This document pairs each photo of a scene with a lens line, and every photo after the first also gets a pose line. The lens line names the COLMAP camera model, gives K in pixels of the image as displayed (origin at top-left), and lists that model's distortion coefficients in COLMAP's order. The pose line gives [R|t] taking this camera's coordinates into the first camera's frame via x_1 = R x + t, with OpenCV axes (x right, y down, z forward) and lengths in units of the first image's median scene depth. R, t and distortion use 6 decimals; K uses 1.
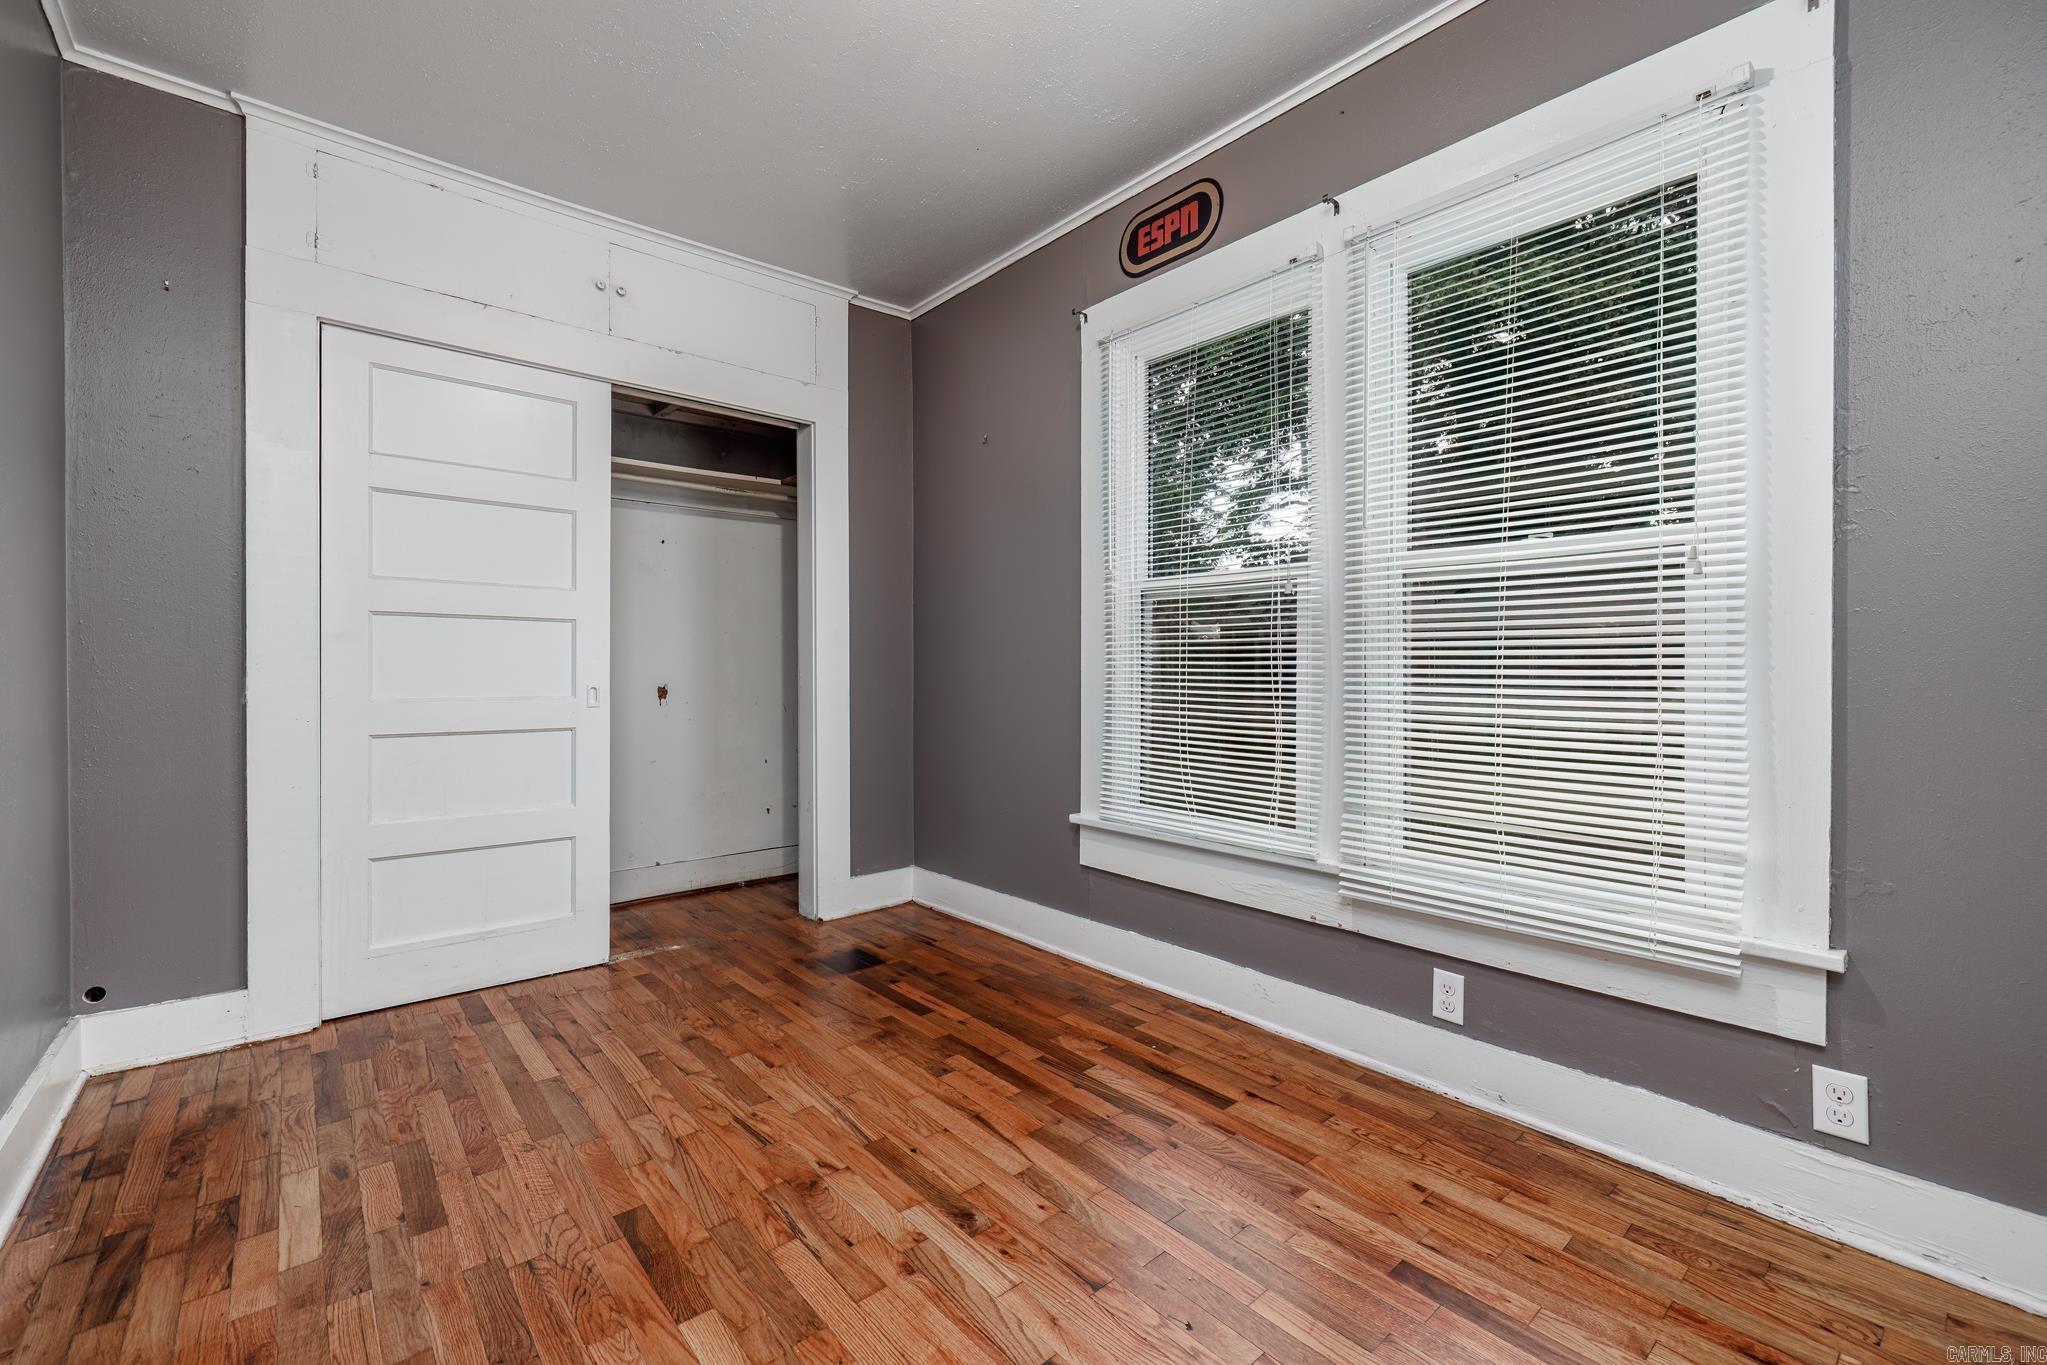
lens RADIAL K [[861.7, 0, 1029.3], [0, 861.7, 673.2], [0, 0, 1]] dist [-0.001441, 0.000129]
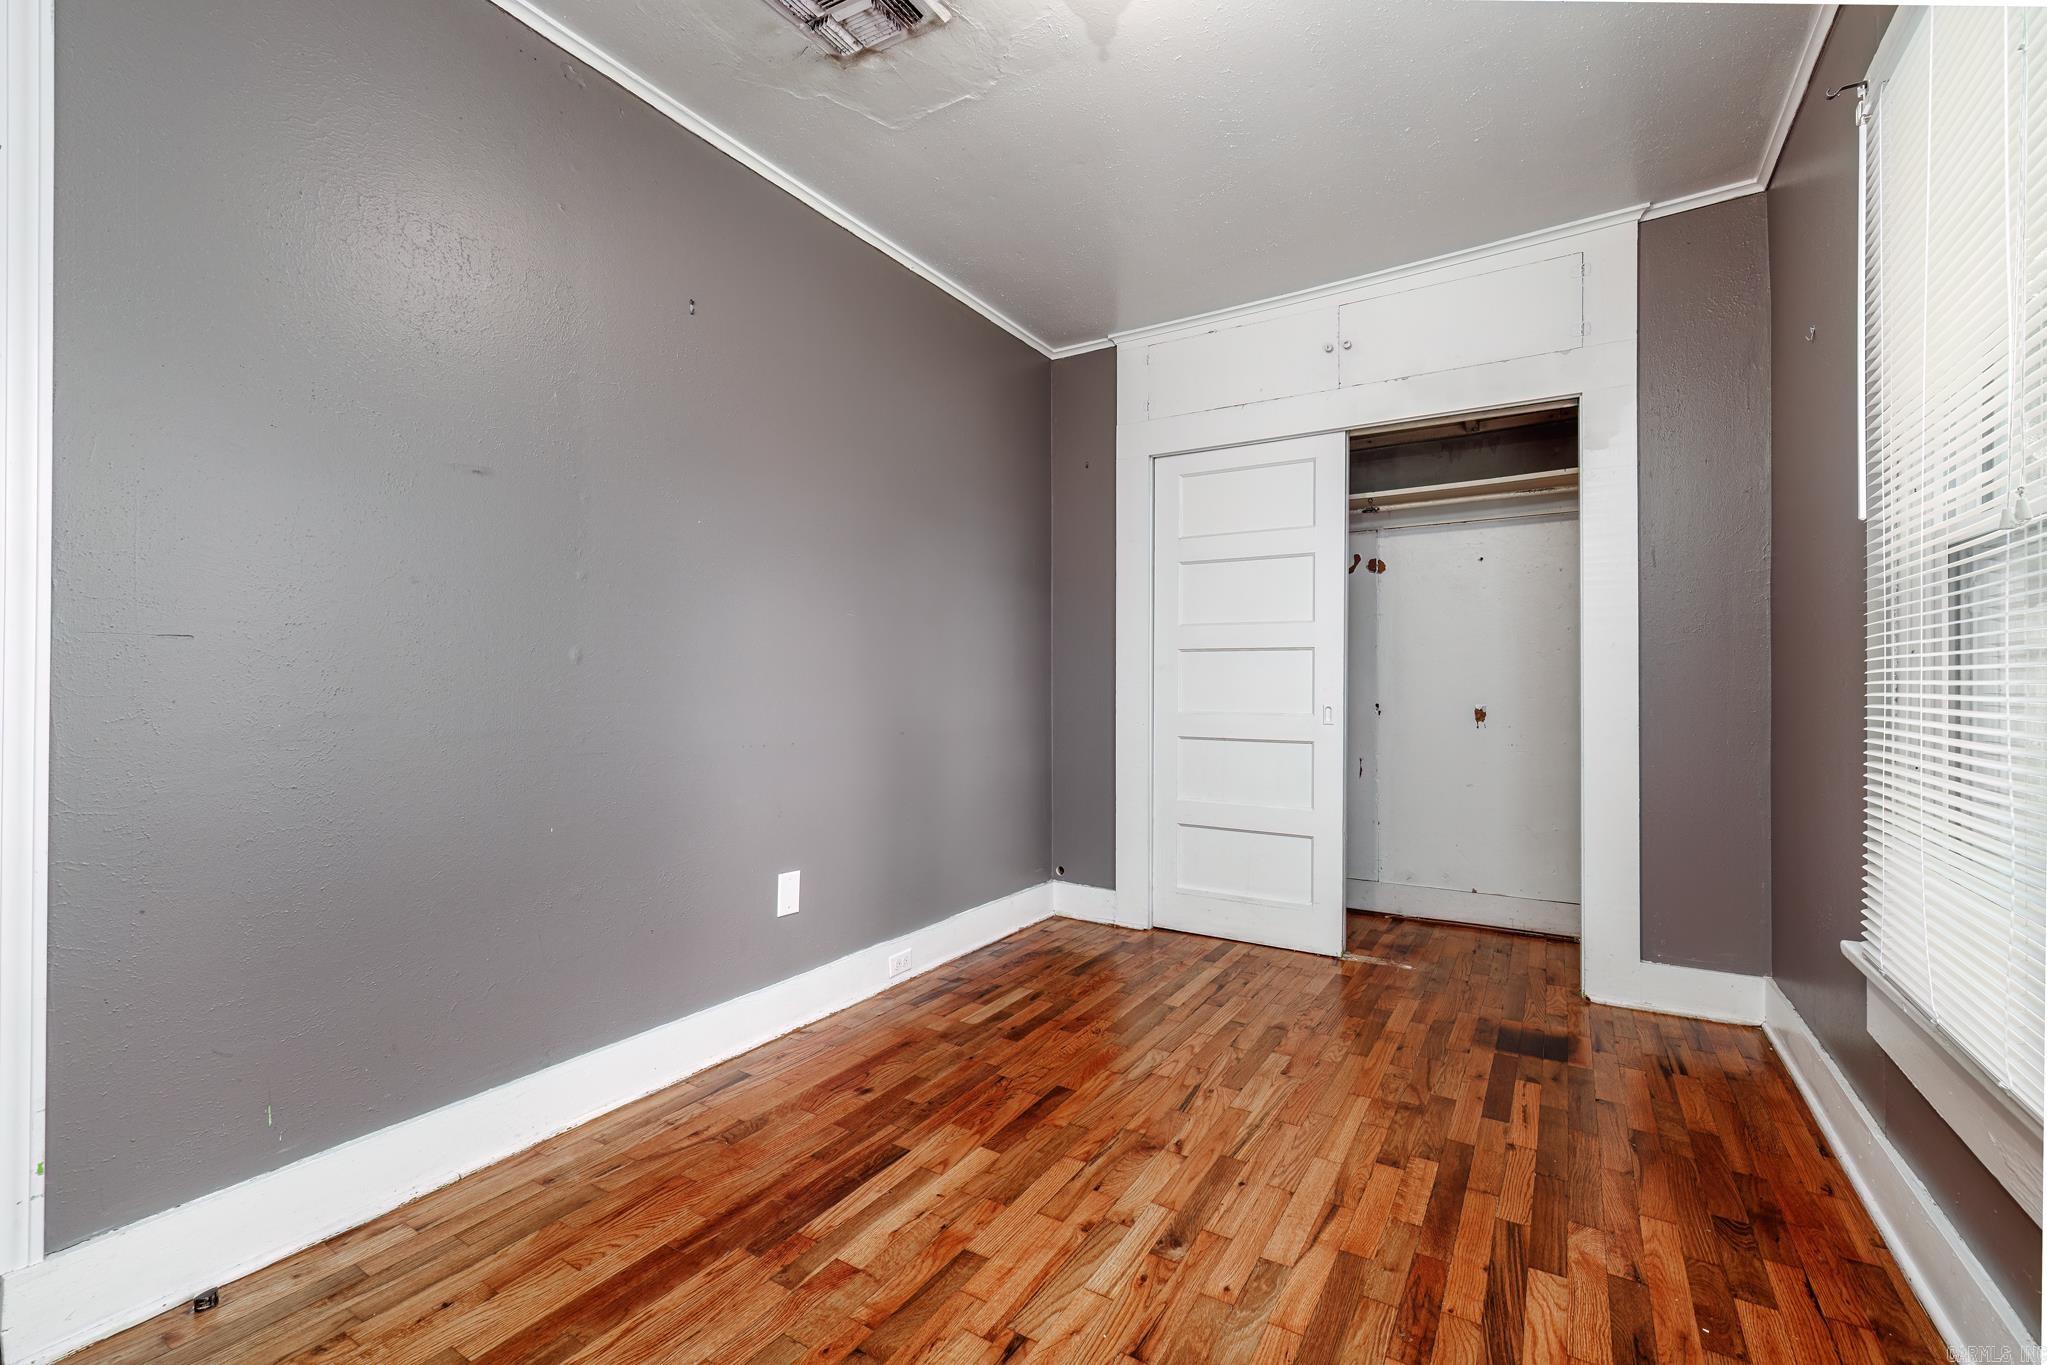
lens RADIAL K [[859.4, 0, 1014.3], [0, 859.4, 680.3], [0, 0, 1]] dist [0.002649, 0.000205]
pose [[0.289993, -0.006792, -0.957005, 0.576182], [-0.006605, 0.999937, -0.009098, -0.006570], [0.957006, 0.008960, 0.289930, 0.365400]]
